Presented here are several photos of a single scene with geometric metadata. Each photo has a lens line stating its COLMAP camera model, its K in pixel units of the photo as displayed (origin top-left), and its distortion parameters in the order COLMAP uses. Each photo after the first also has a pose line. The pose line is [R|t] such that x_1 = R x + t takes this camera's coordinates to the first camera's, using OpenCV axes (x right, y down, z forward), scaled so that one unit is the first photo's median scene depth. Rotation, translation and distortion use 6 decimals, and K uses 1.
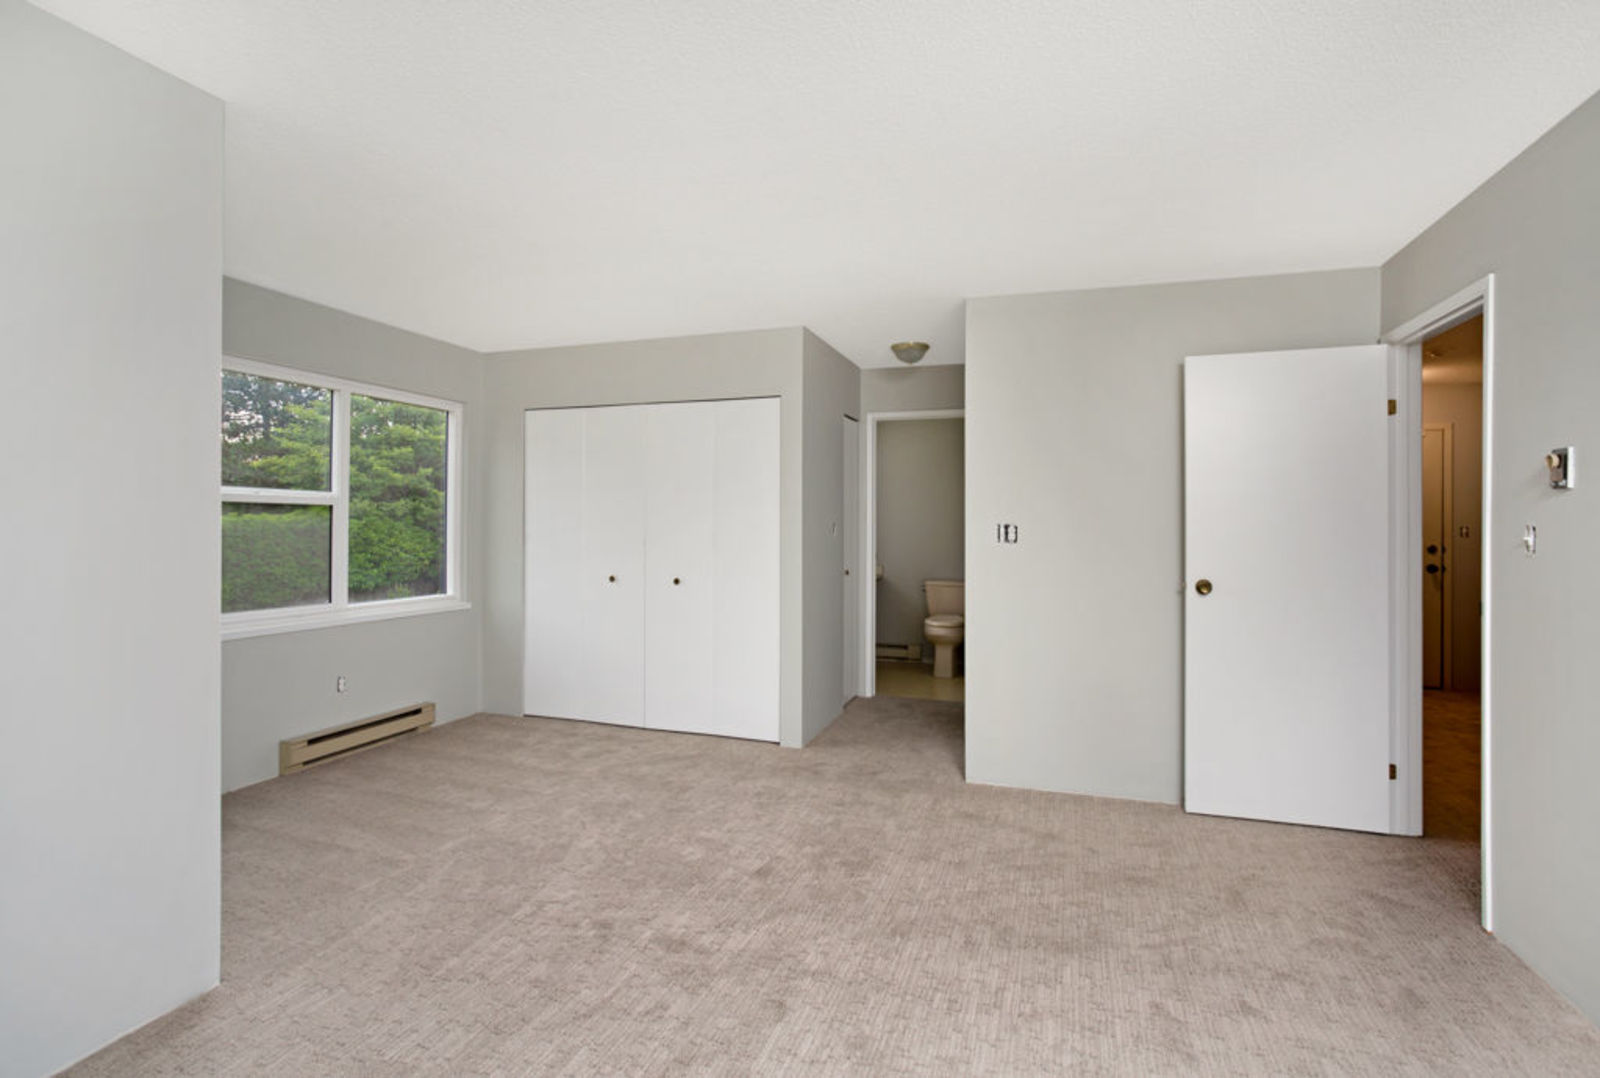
lens RADIAL K [[791.5, 0, 800.6], [0, 791.5, 532.6], [0, 0, 1]] dist [0.001983, 0.000162]
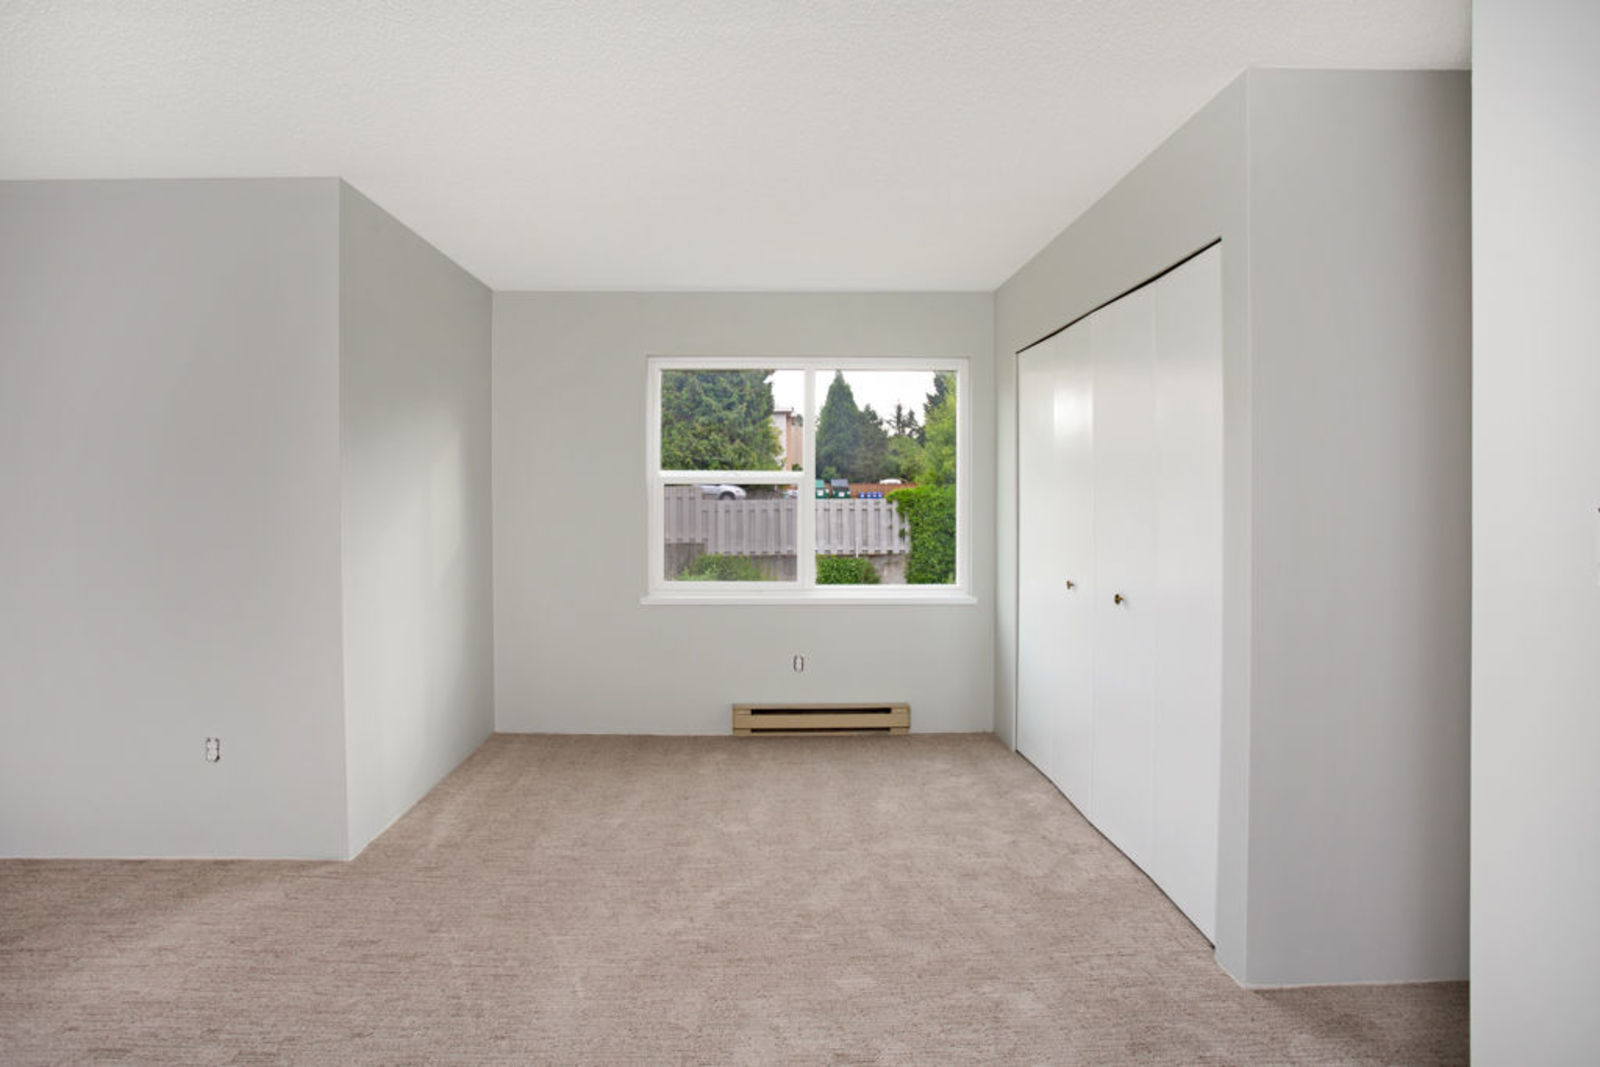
lens RADIAL K [[791.5, 0, 797.5], [0, 791.5, 520.7], [0, 0, 1]] dist [0.001983, 0.000162]
pose [[0.362968, 0.014609, -0.931687, 0.324958], [-0.005450, 0.999893, 0.013555, -0.002046], [0.931786, 0.000158, 0.363009, 0.588620]]
